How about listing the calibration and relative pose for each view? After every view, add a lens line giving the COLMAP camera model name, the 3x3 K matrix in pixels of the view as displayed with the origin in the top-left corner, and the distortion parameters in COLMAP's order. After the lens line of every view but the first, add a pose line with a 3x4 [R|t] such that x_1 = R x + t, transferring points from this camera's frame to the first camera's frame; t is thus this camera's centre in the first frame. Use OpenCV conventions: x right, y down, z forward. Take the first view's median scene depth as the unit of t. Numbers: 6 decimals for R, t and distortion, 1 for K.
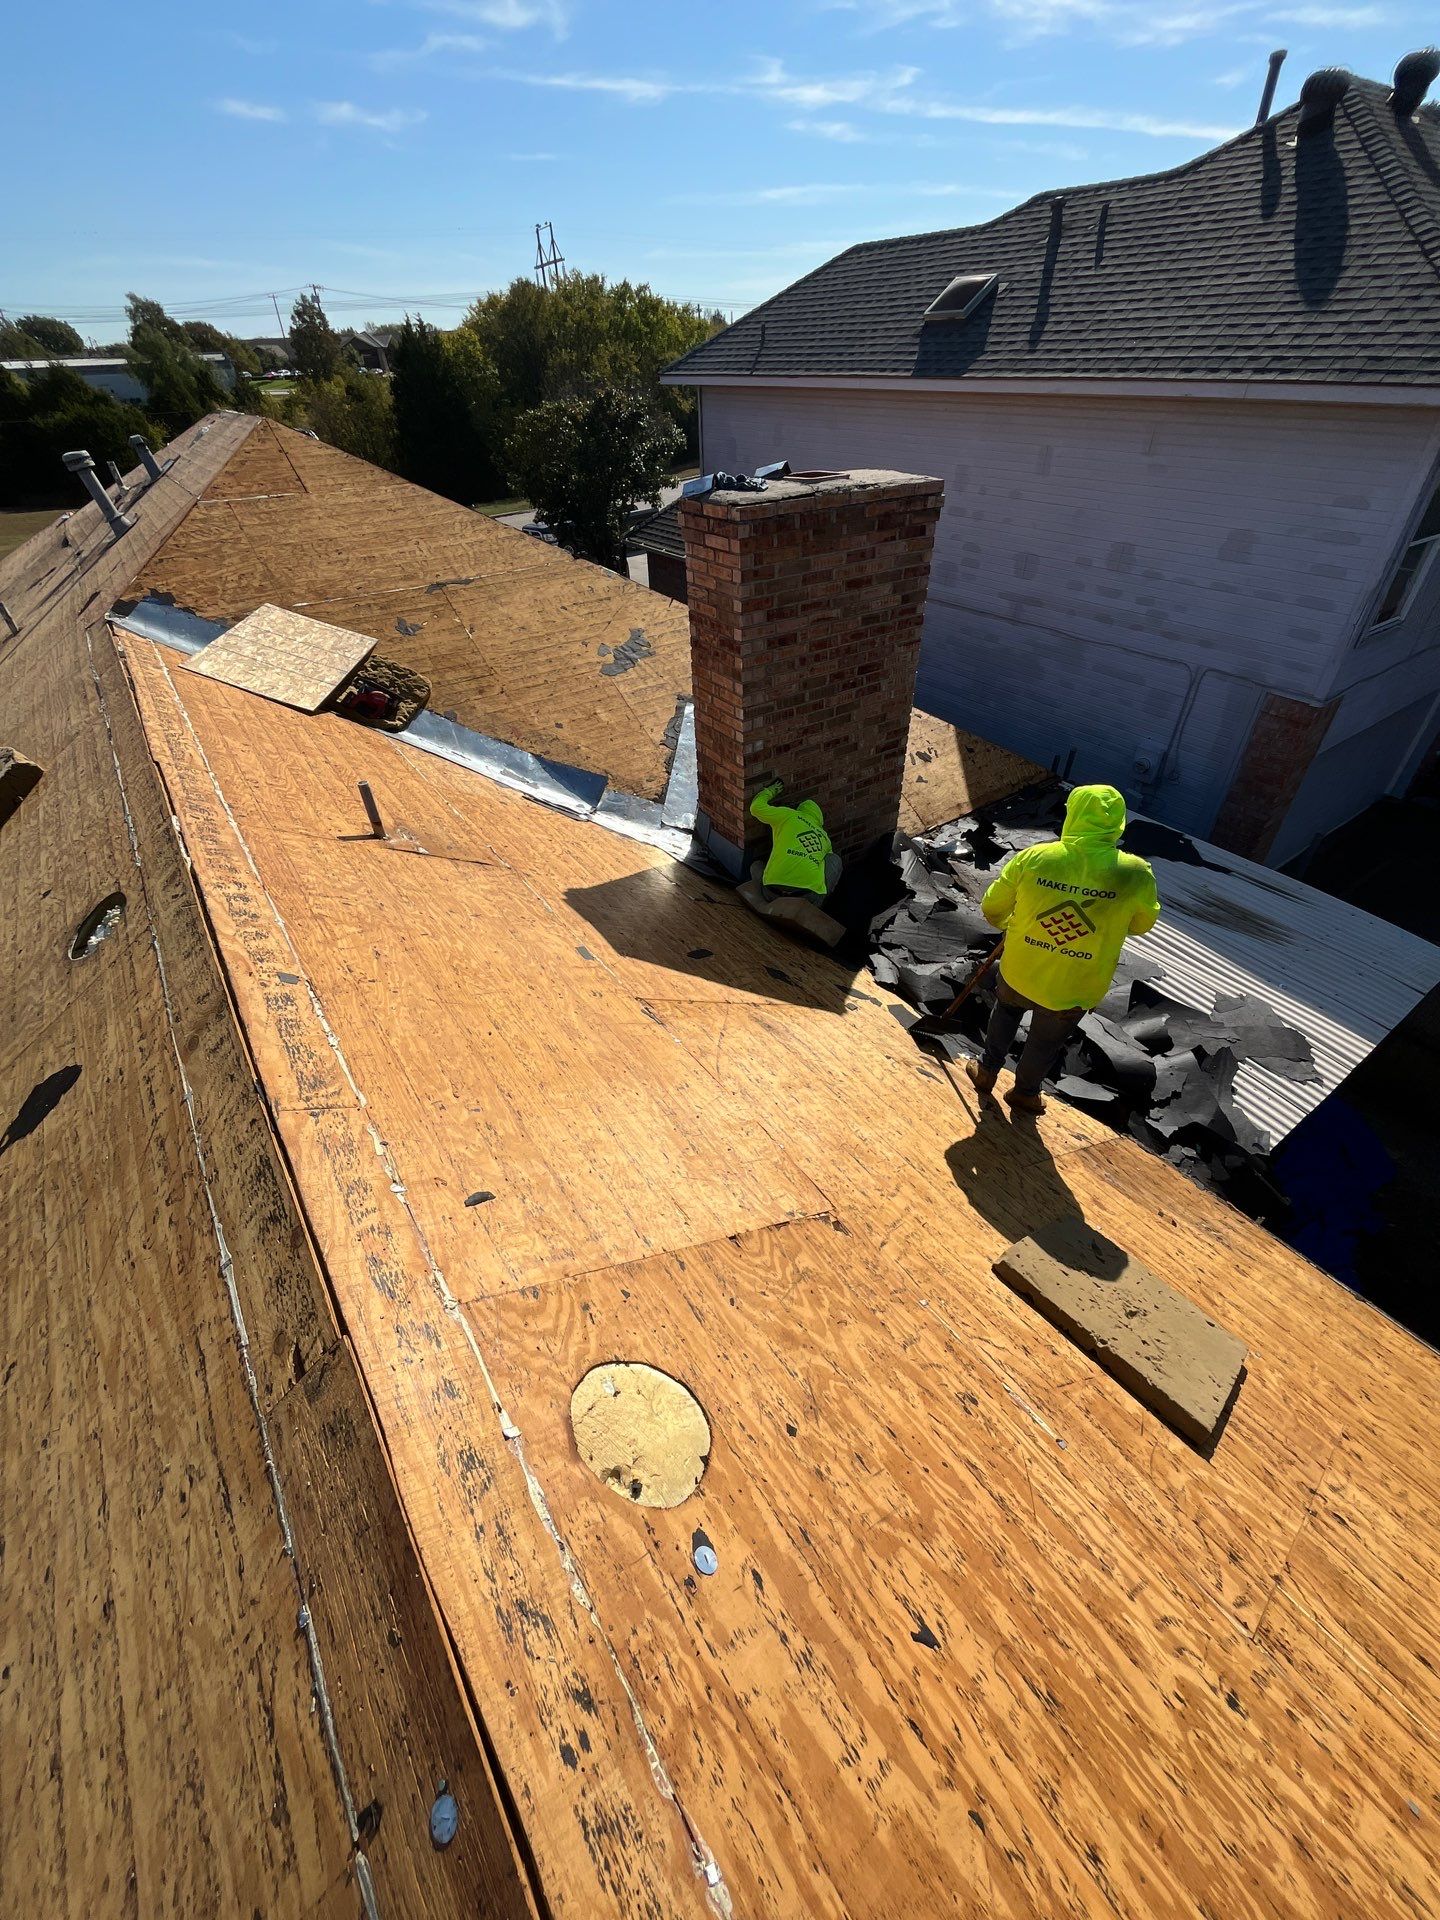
lens RADIAL K [[766.0, 0, 713.8], [0, 766.0, 951.7], [0, 0, 1]] dist [-0.007713, 0.000301]
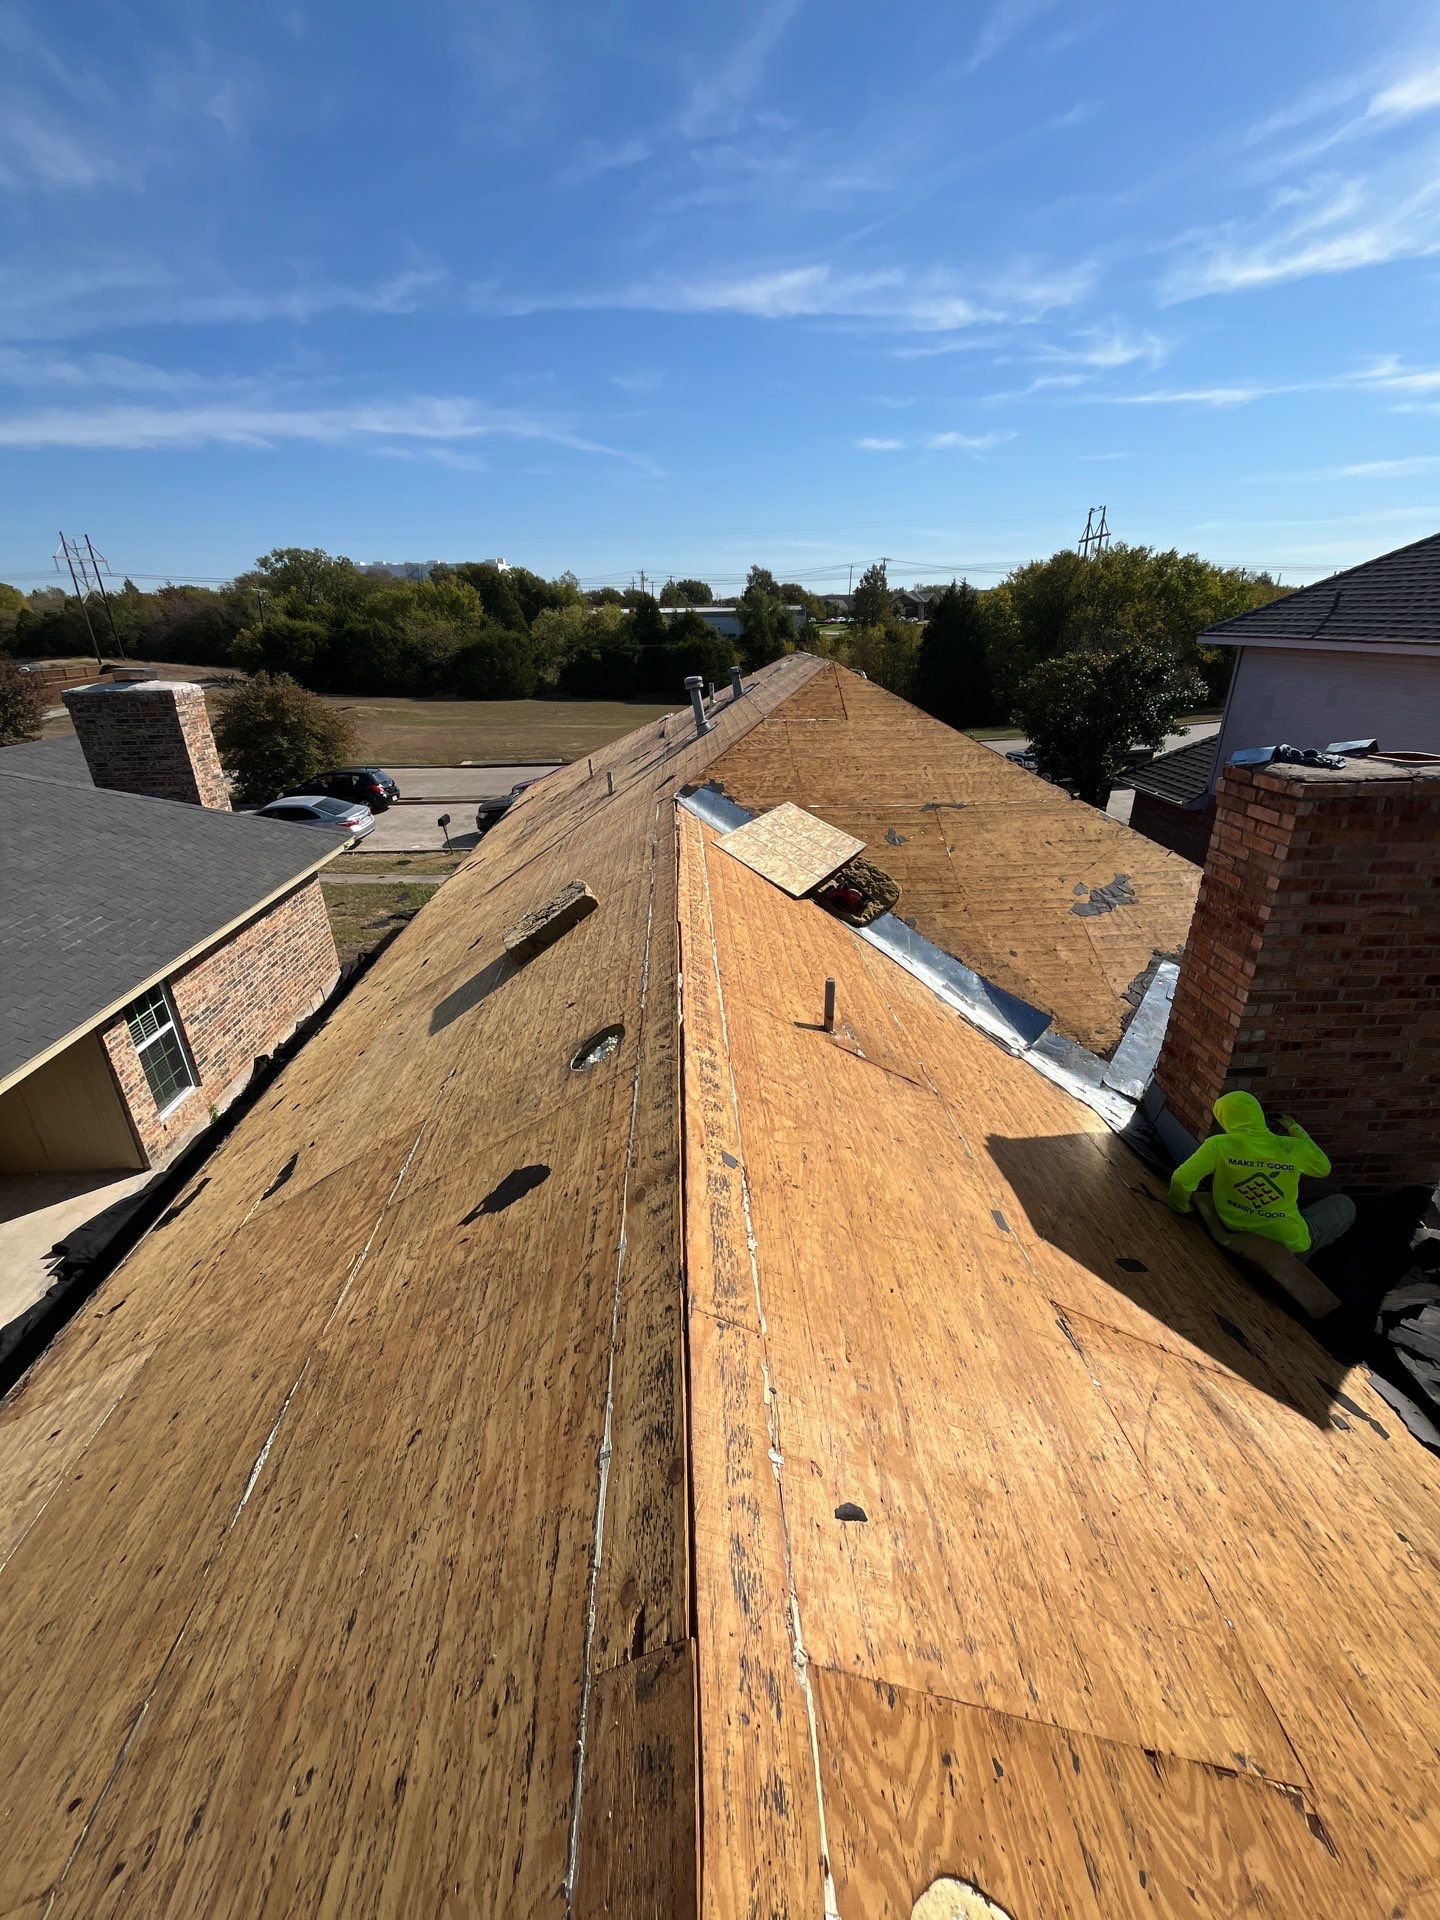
lens RADIAL K [[764.5, 0, 719.2], [0, 764.5, 953.0], [0, 0, 1]] dist [-0.005441, -0.000241]
pose [[0.843761, 0.227417, -0.486158, -0.052948], [-0.336478, 0.929825, -0.149024, -0.028863], [0.418151, 0.289322, 0.861071, 0.005733]]
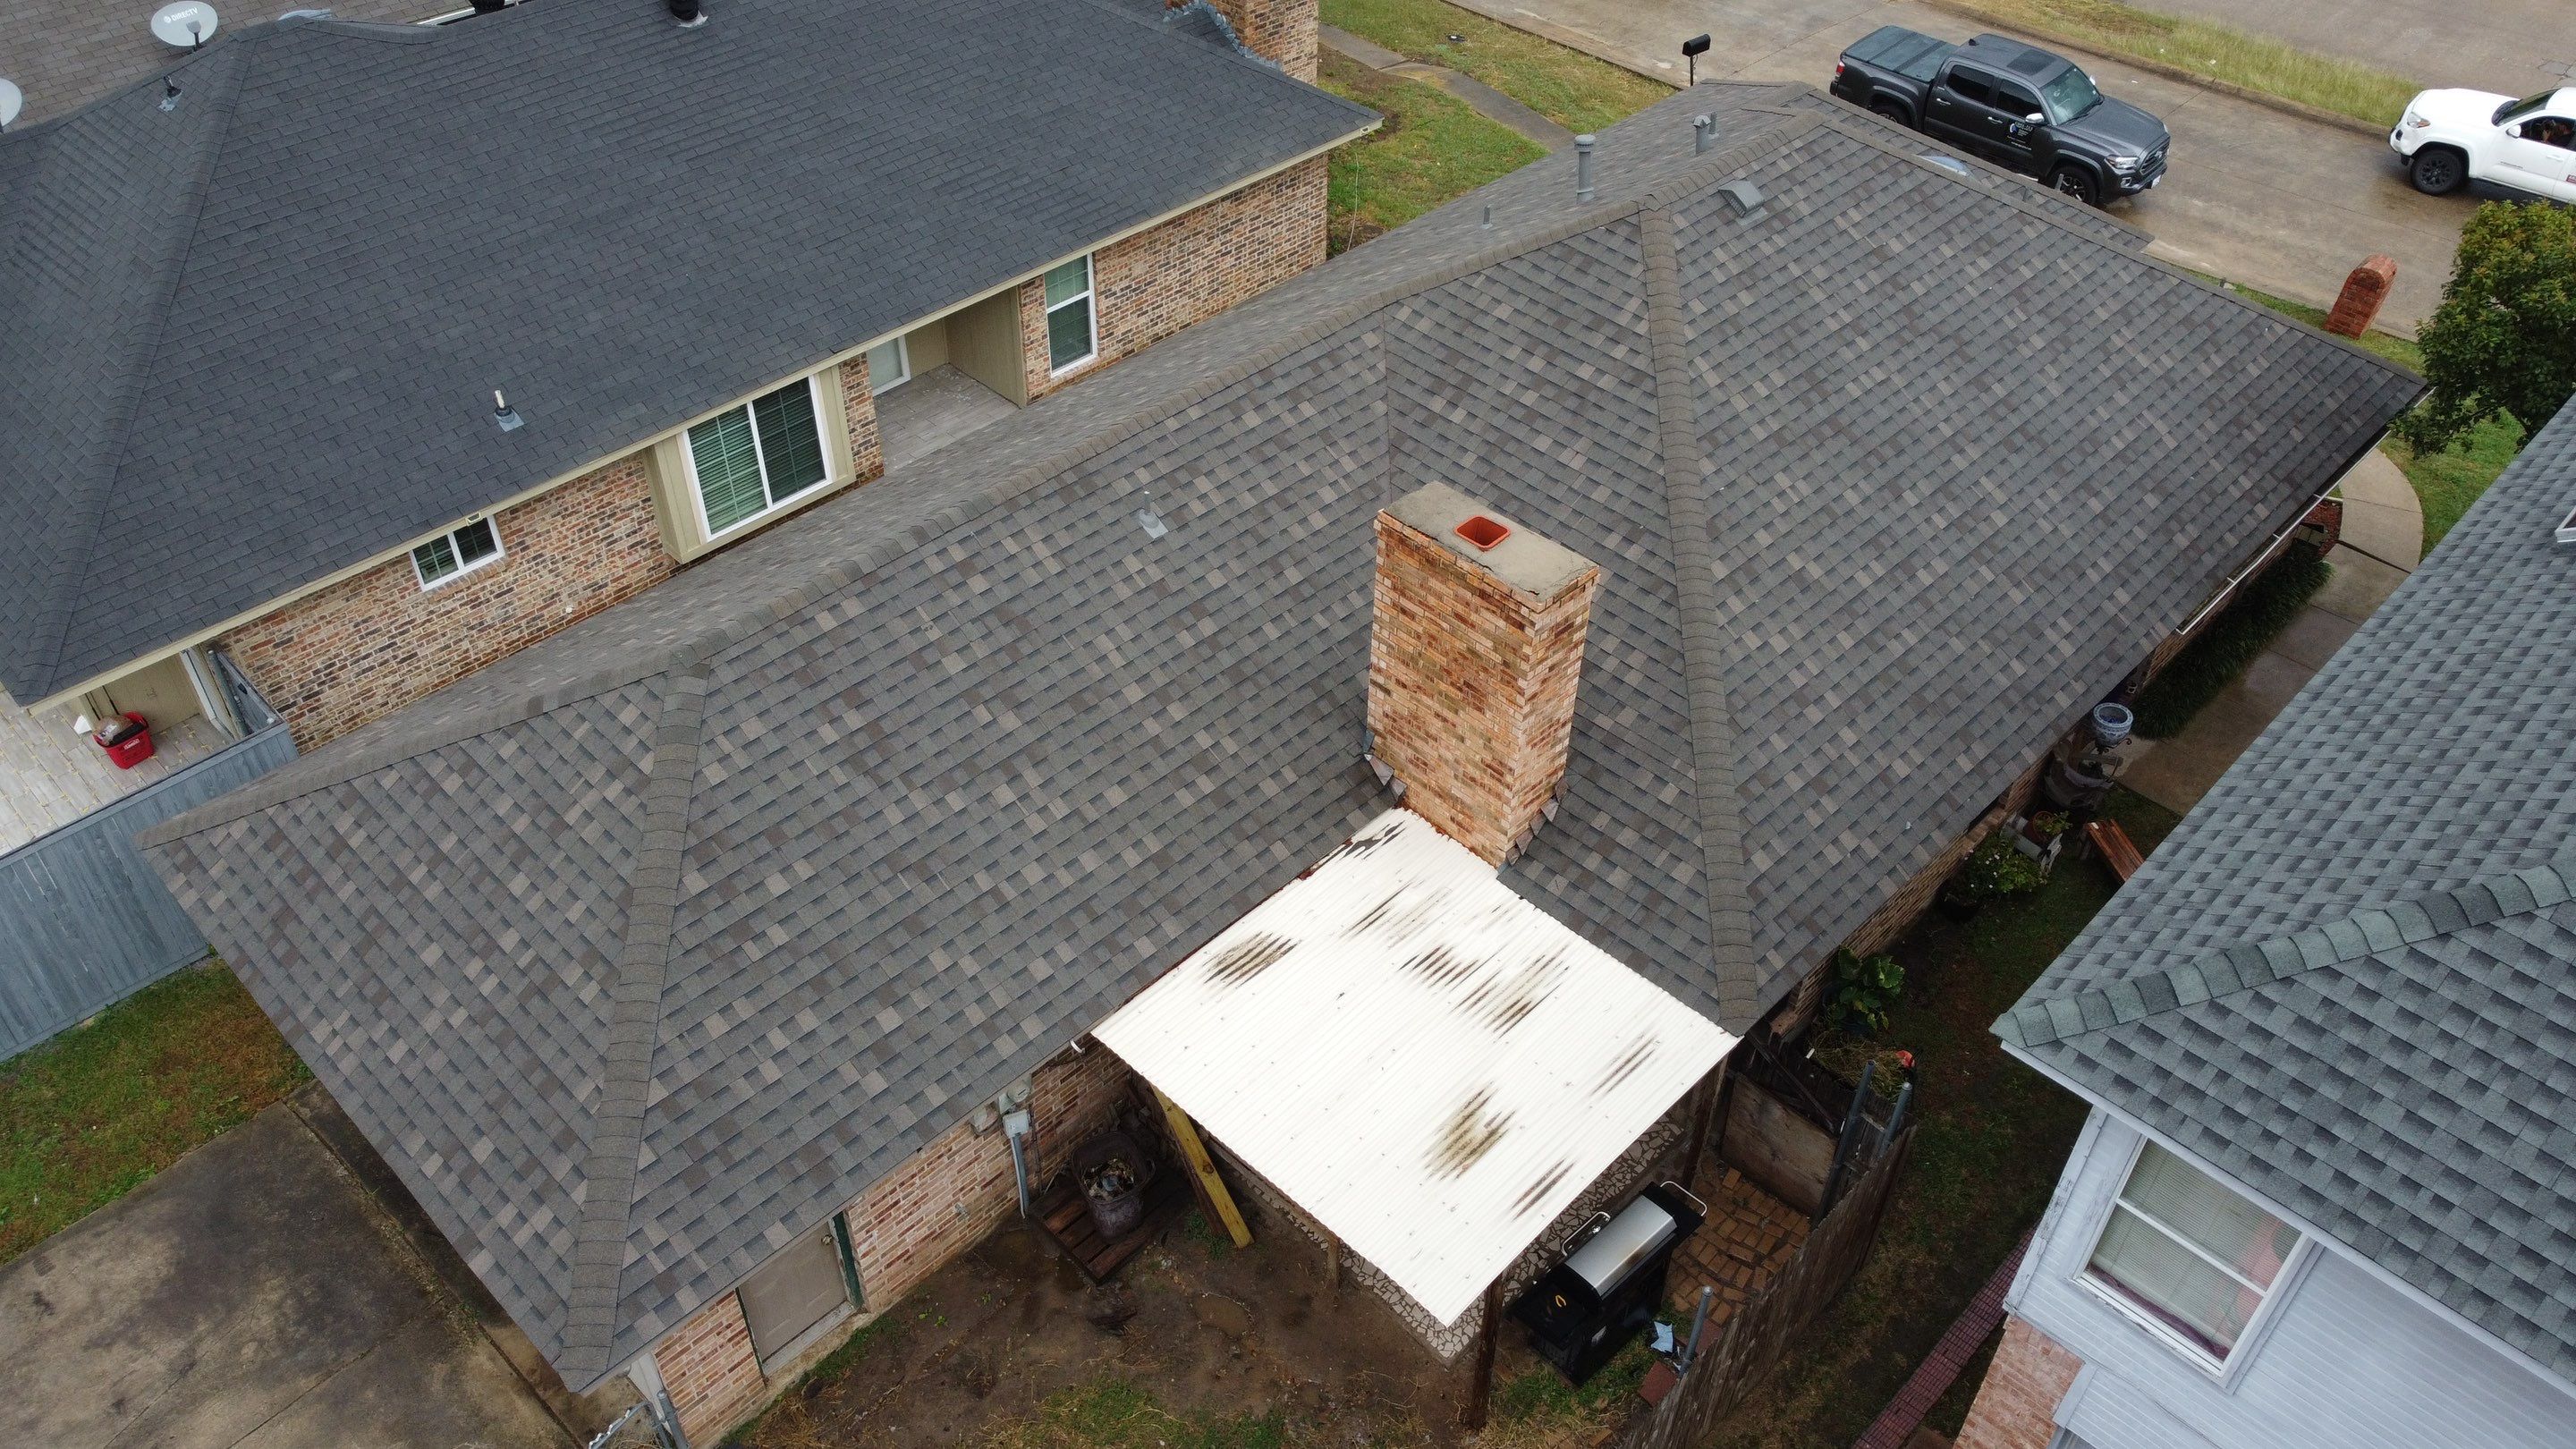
lens RADIAL K [[1934.0, 0, 1287.5], [0, 1934.0, 716.5], [0, 0, 1]] dist [-0.000484, -0.000822]
pose [[0.167066, 0.662254, -0.730416, 2.206611], [-0.617177, 0.647975, 0.446341, -1.418532], [0.768883, 0.376228, 0.516983, -0.613671]]
